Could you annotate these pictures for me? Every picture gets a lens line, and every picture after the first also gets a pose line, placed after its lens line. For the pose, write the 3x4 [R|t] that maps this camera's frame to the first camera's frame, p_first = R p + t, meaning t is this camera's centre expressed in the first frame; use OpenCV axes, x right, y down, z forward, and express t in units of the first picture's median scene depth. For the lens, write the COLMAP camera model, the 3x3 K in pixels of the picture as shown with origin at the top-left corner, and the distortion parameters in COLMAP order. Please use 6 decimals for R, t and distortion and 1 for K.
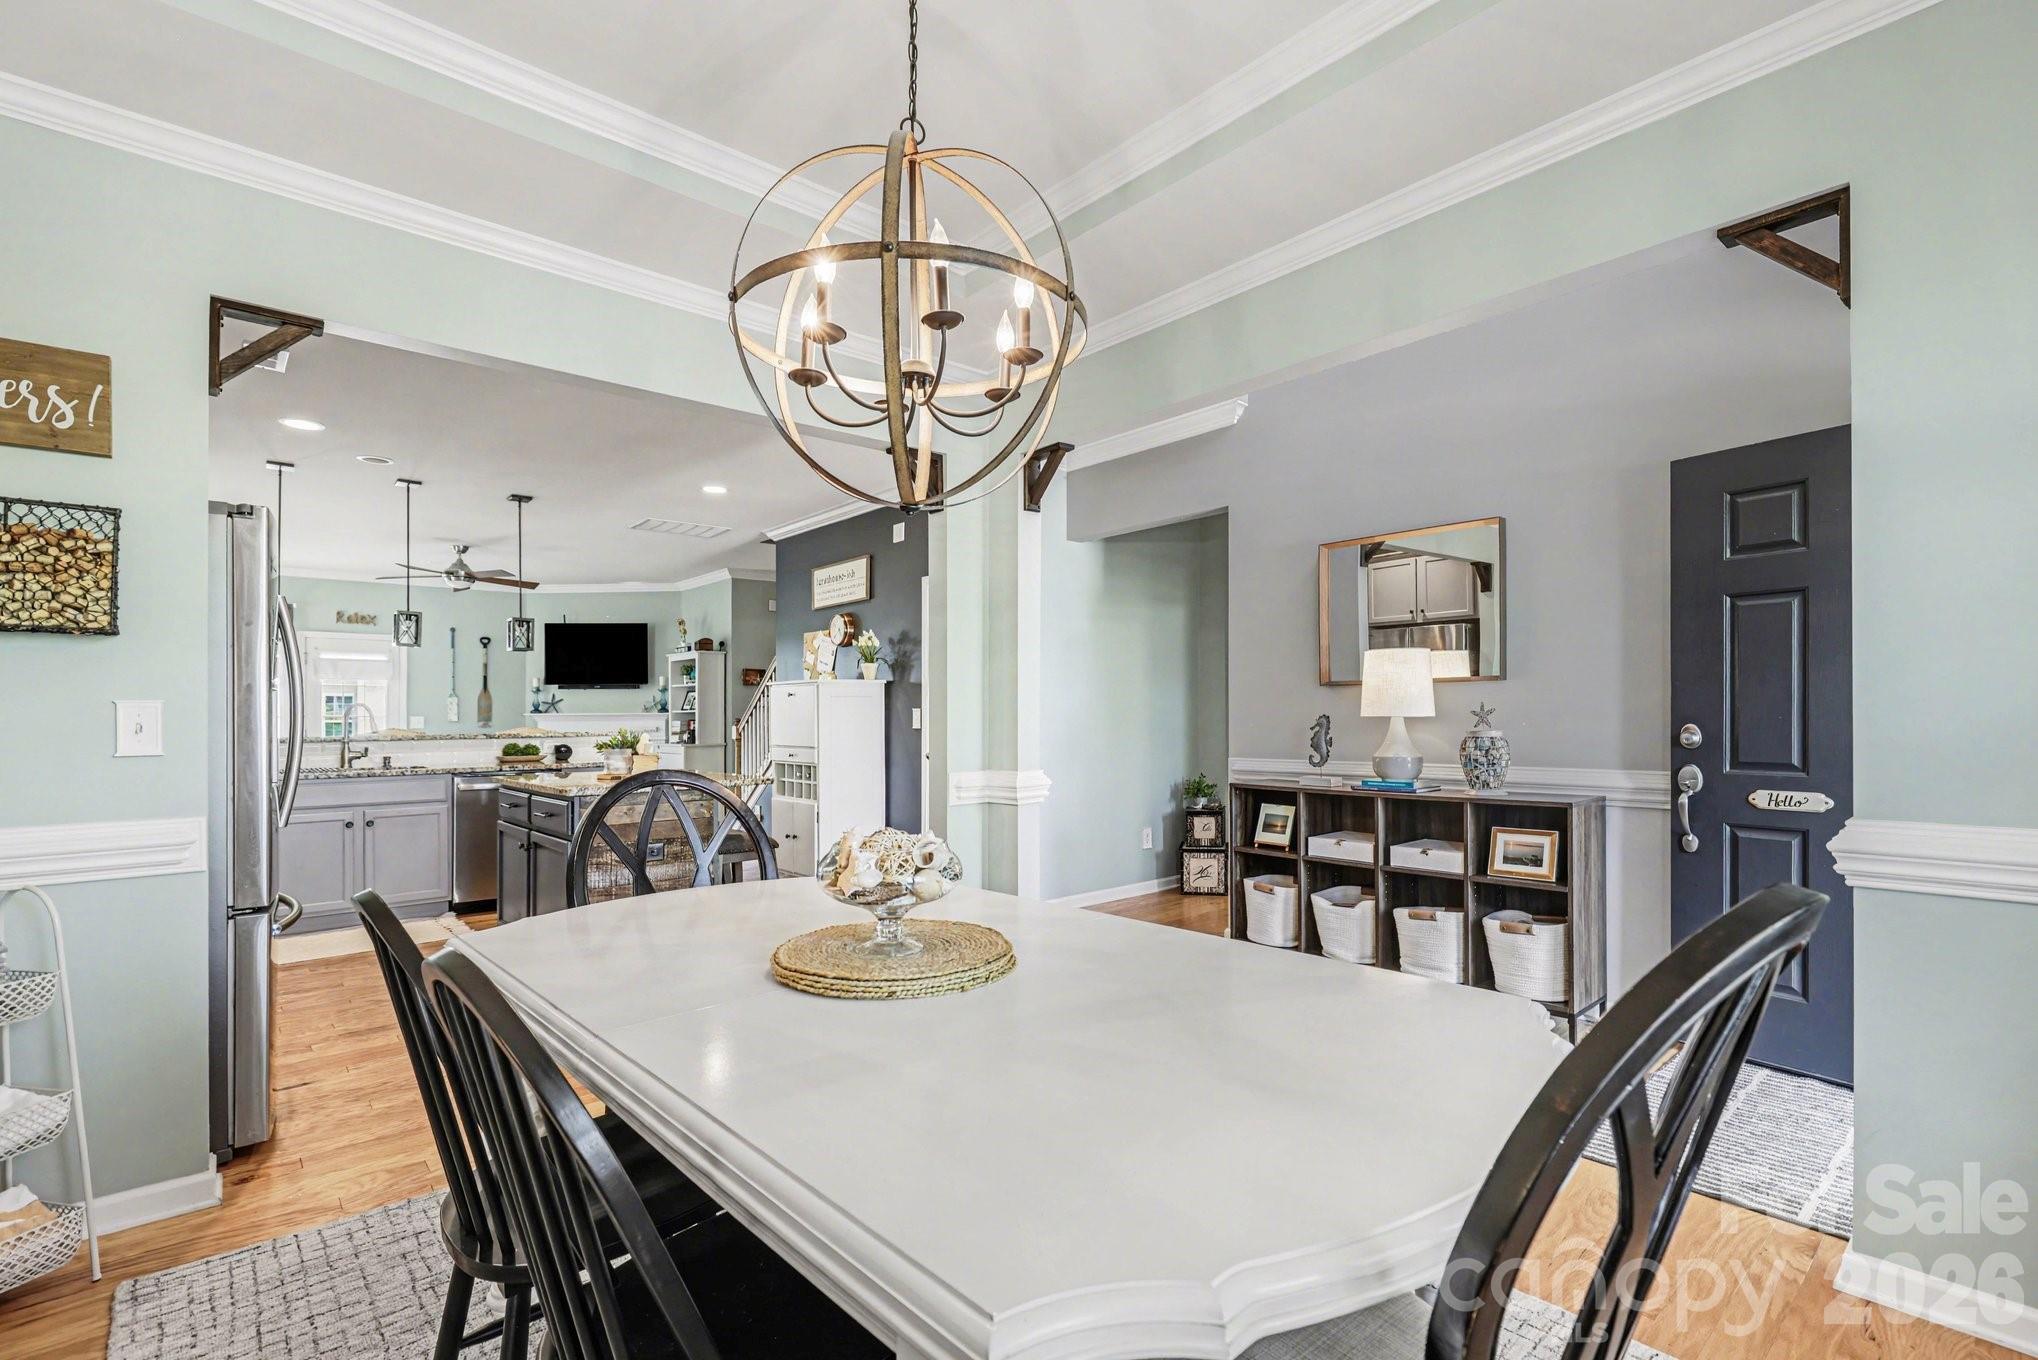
lens RADIAL K [[944.0, 0, 1029.8], [0, 944.0, 715.6], [0, 0, 1]] dist [0.000827, -0.000061]
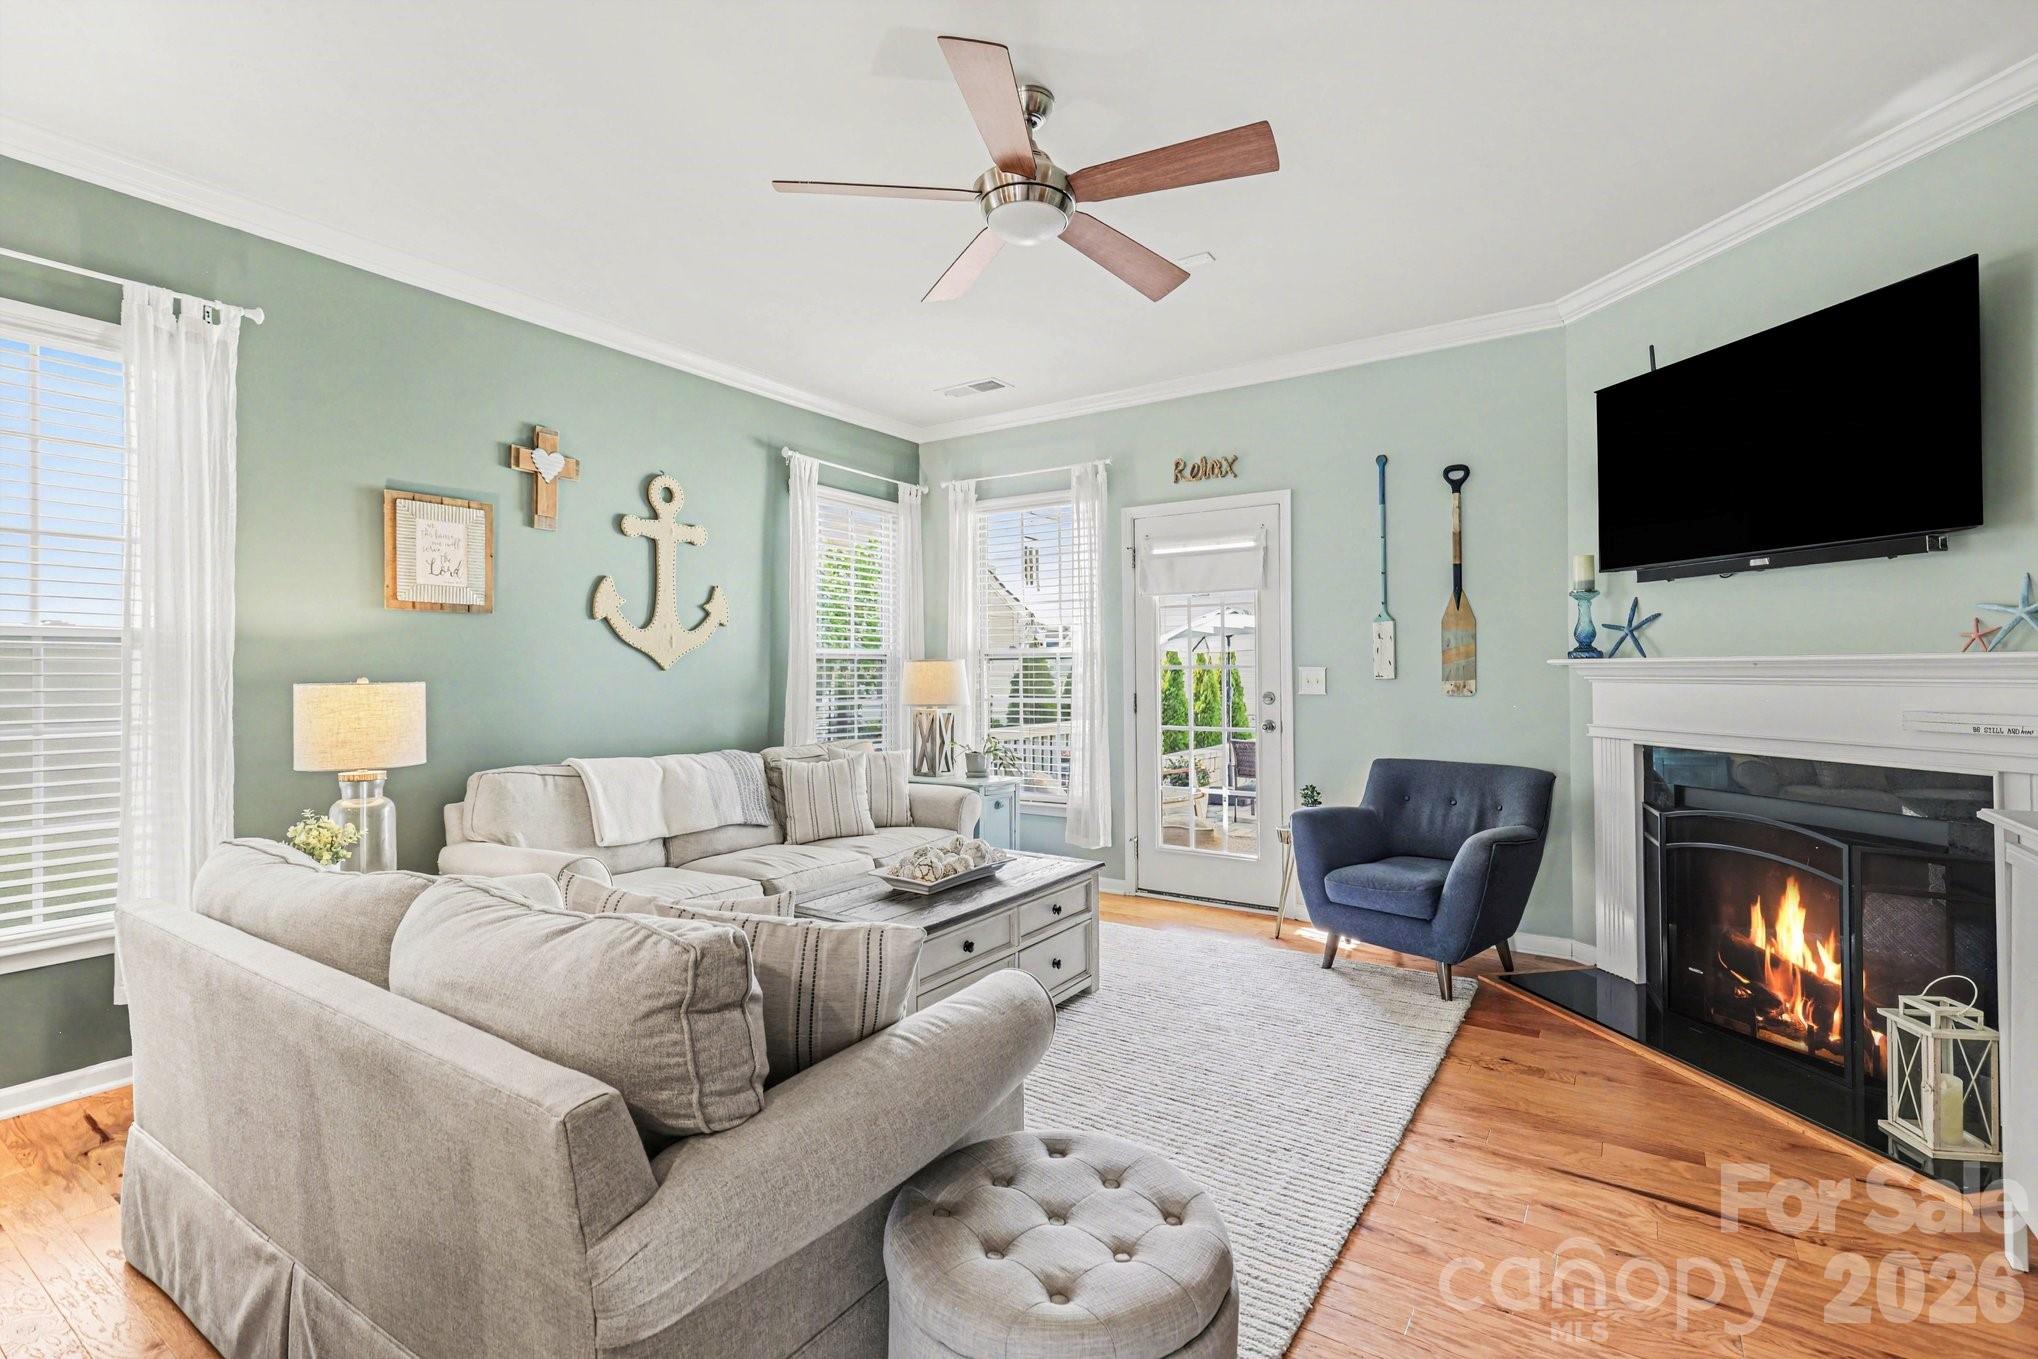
lens RADIAL K [[919.5, 0, 1022.2], [0, 919.5, 657.1], [0, 0, 1]] dist [-0.000596, -0.000494]
pose [[0.259014, -0.008963, -0.965832, -0.324900], [0.002841, 0.999960, -0.008518, -0.000640], [0.965869, -0.000537, 0.259029, 0.924402]]
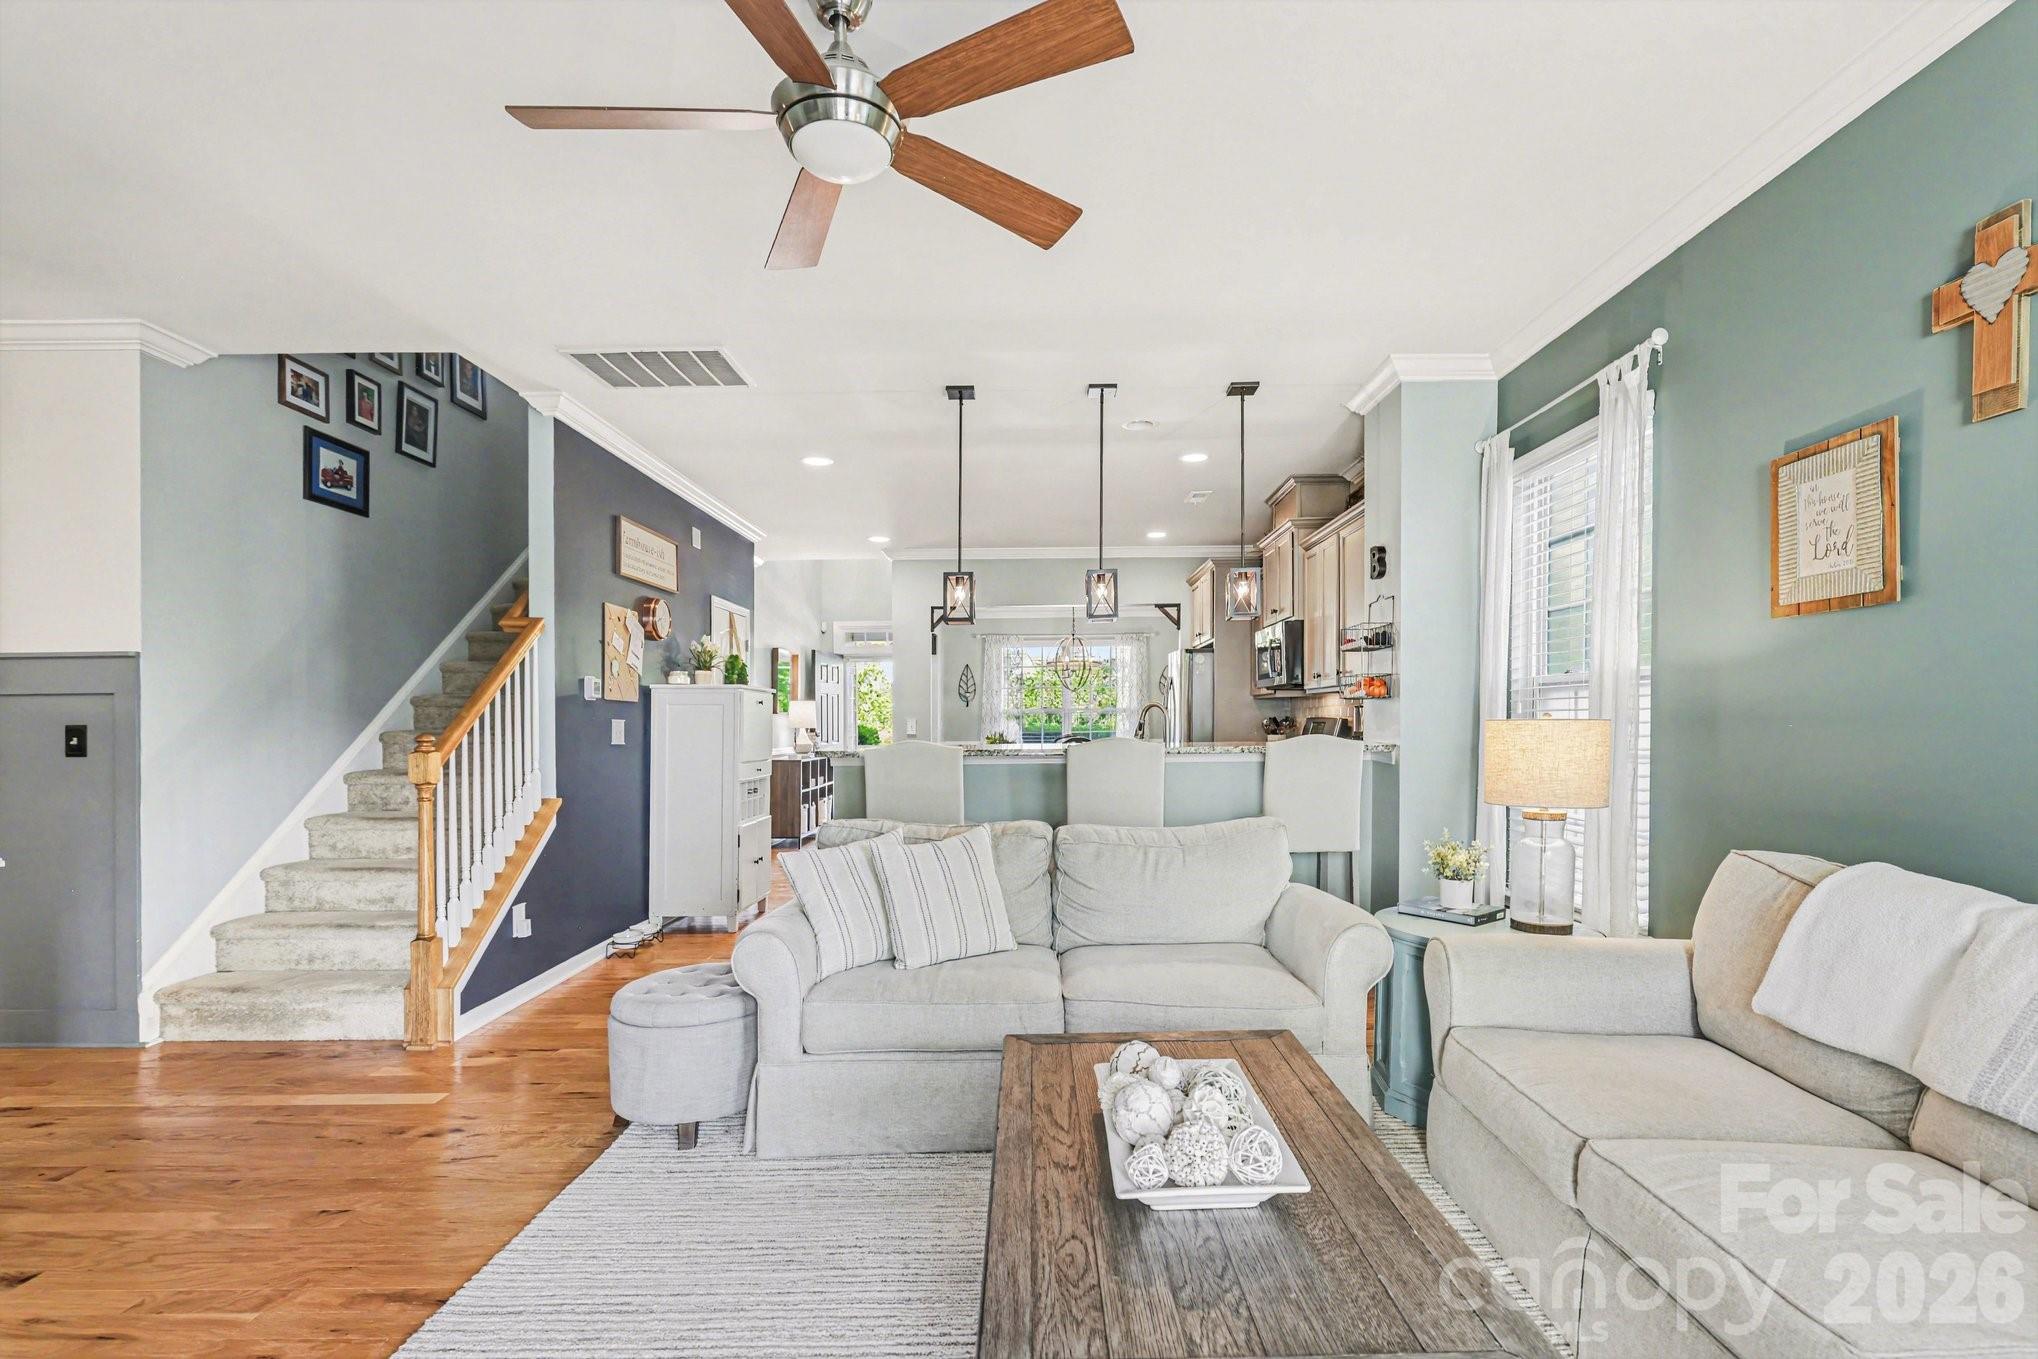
lens RADIAL K [[944.0, 0, 1029.8], [0, 944.0, 715.1], [0, 0, 1]] dist [0.000827, -0.000061]
pose [[-0.746575, 0.017326, 0.665075, -0.793924], [0.010633, 0.999844, -0.014111, 0.007049], [-0.665216, -0.003463, -0.746643, 1.147086]]
